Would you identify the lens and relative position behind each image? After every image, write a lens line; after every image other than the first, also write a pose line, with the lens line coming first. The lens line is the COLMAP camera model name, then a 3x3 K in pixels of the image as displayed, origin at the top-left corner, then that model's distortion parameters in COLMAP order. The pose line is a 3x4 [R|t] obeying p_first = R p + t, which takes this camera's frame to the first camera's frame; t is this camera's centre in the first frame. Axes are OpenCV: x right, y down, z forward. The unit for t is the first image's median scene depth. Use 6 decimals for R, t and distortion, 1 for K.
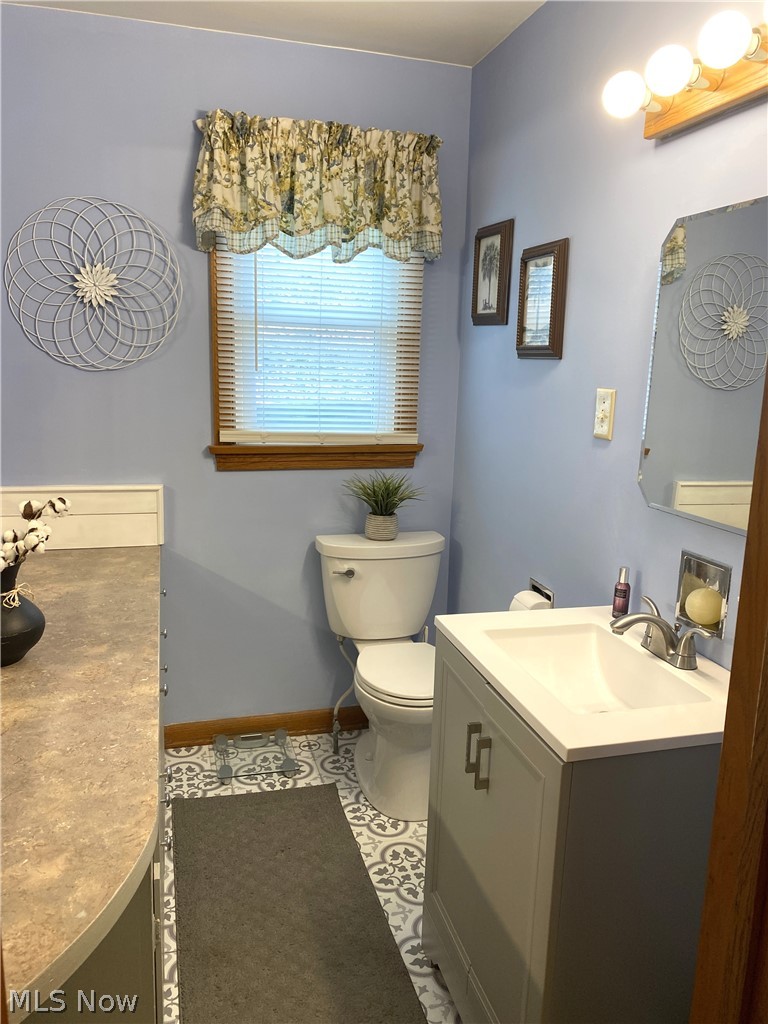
lens RADIAL K [[788.1, 0, 388.3], [0, 788.1, 529.5], [0, 0, 1]] dist [0.010565, -0.037729]
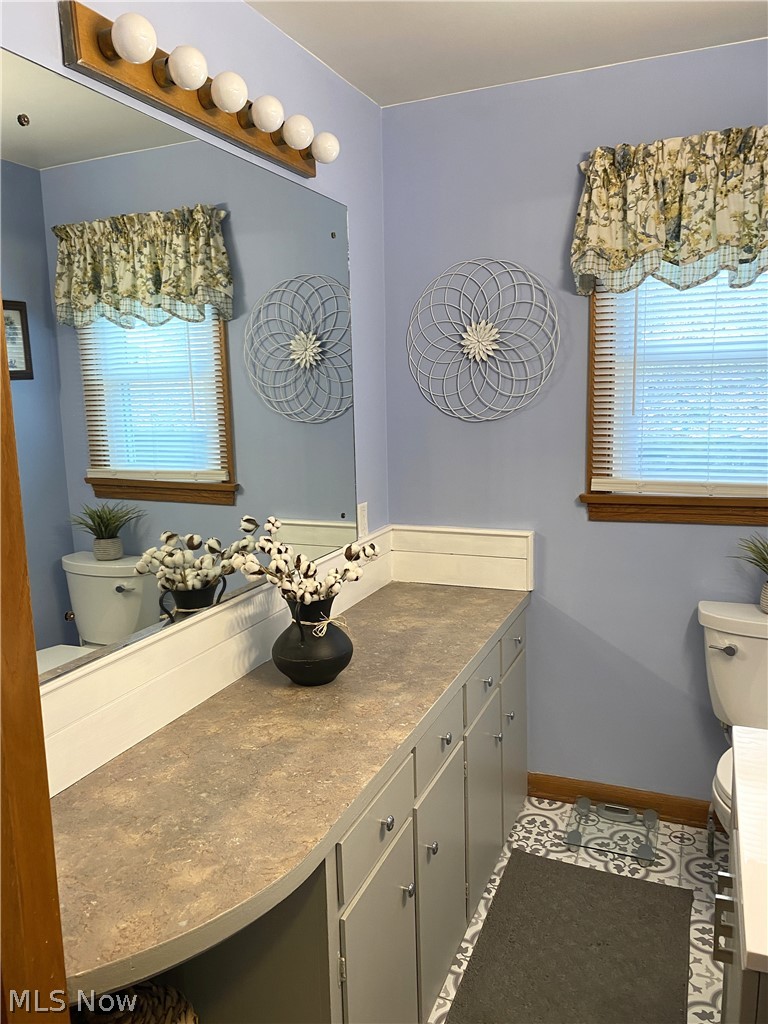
lens RADIAL K [[788.1, 0, 388.3], [0, 788.1, 529.5], [0, 0, 1]] dist [0.010565, -0.037729]
pose [[0.763538, 0.064469, -0.642537, 0.224097], [-0.086748, 0.996225, -0.003128, -0.042085], [0.639910, 0.058127, 0.766248, 0.120253]]
